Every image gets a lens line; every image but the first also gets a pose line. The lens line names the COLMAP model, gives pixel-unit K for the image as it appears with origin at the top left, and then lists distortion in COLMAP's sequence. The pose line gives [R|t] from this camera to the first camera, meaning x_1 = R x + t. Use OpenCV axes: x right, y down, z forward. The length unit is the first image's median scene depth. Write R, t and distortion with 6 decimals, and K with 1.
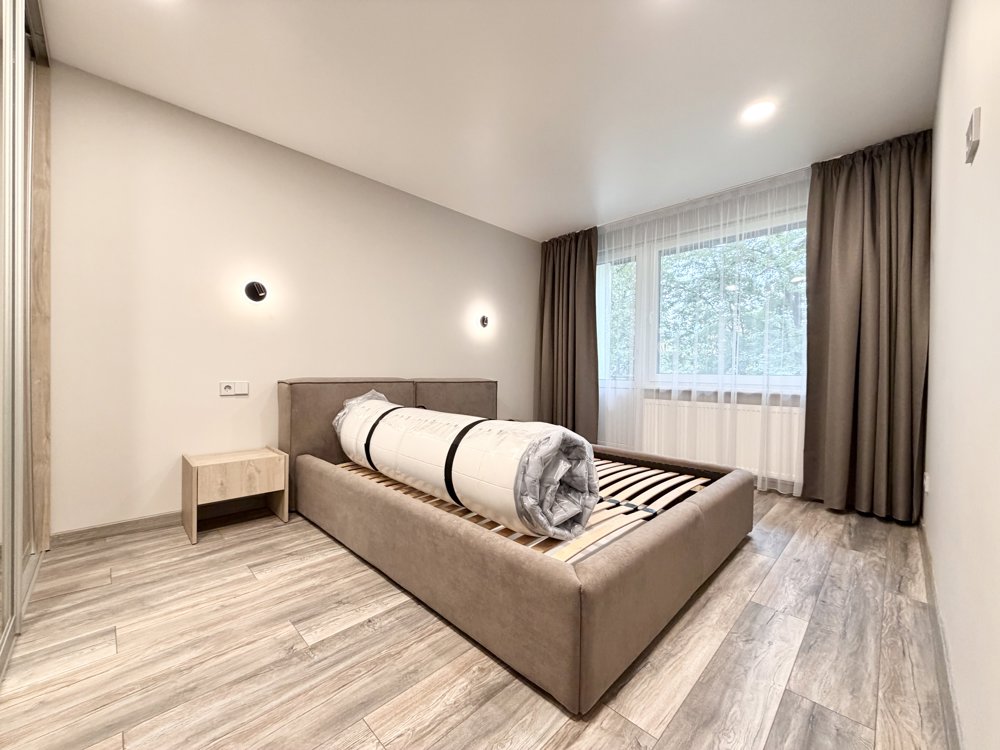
lens RADIAL K [[396.7, 0, 497.9], [0, 396.7, 376.2], [0, 0, 1]] dist [0.001760, 0.000268]
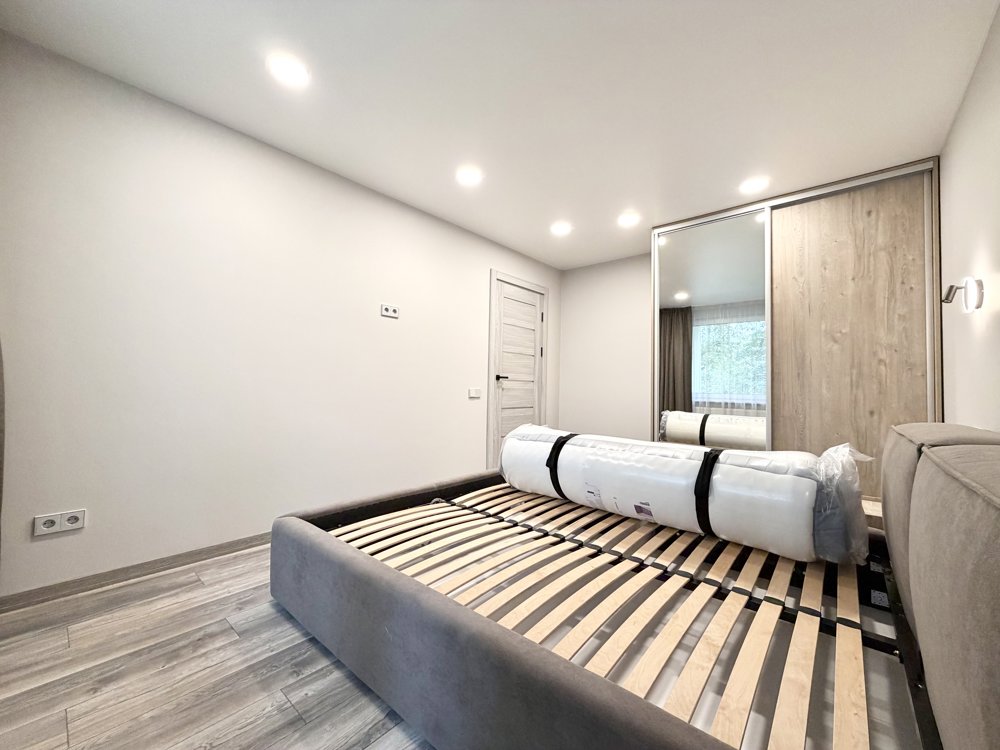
lens RADIAL K [[396.7, 0, 498.3], [0, 396.7, 372.9], [0, 0, 1]] dist [0.001760, 0.000268]
pose [[-0.997080, -0.035683, -0.067520, 0.418914], [-0.034402, 0.999207, -0.020038, -0.072927], [0.068182, -0.017656, -0.997517, 2.907368]]
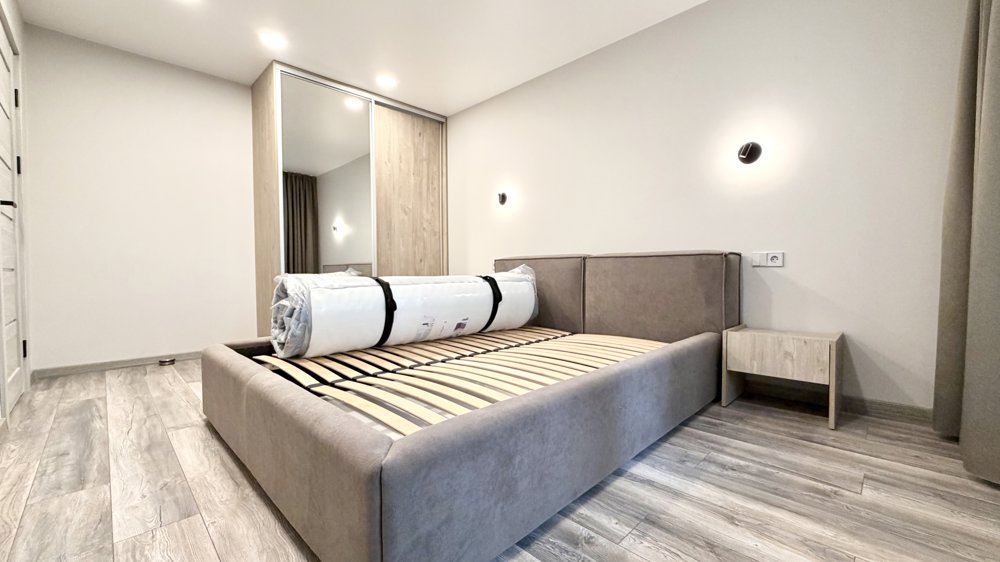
lens RADIAL K [[399.2, 0, 497.2], [0, 399.2, 279.8], [0, 0, 1]] dist [0.000400, 0.000371]
pose [[-0.001773, 0.008390, -0.999963, 1.556000], [-0.004824, 0.999953, 0.008398, 0.132208], [0.999987, 0.004838, -0.001732, 1.754859]]
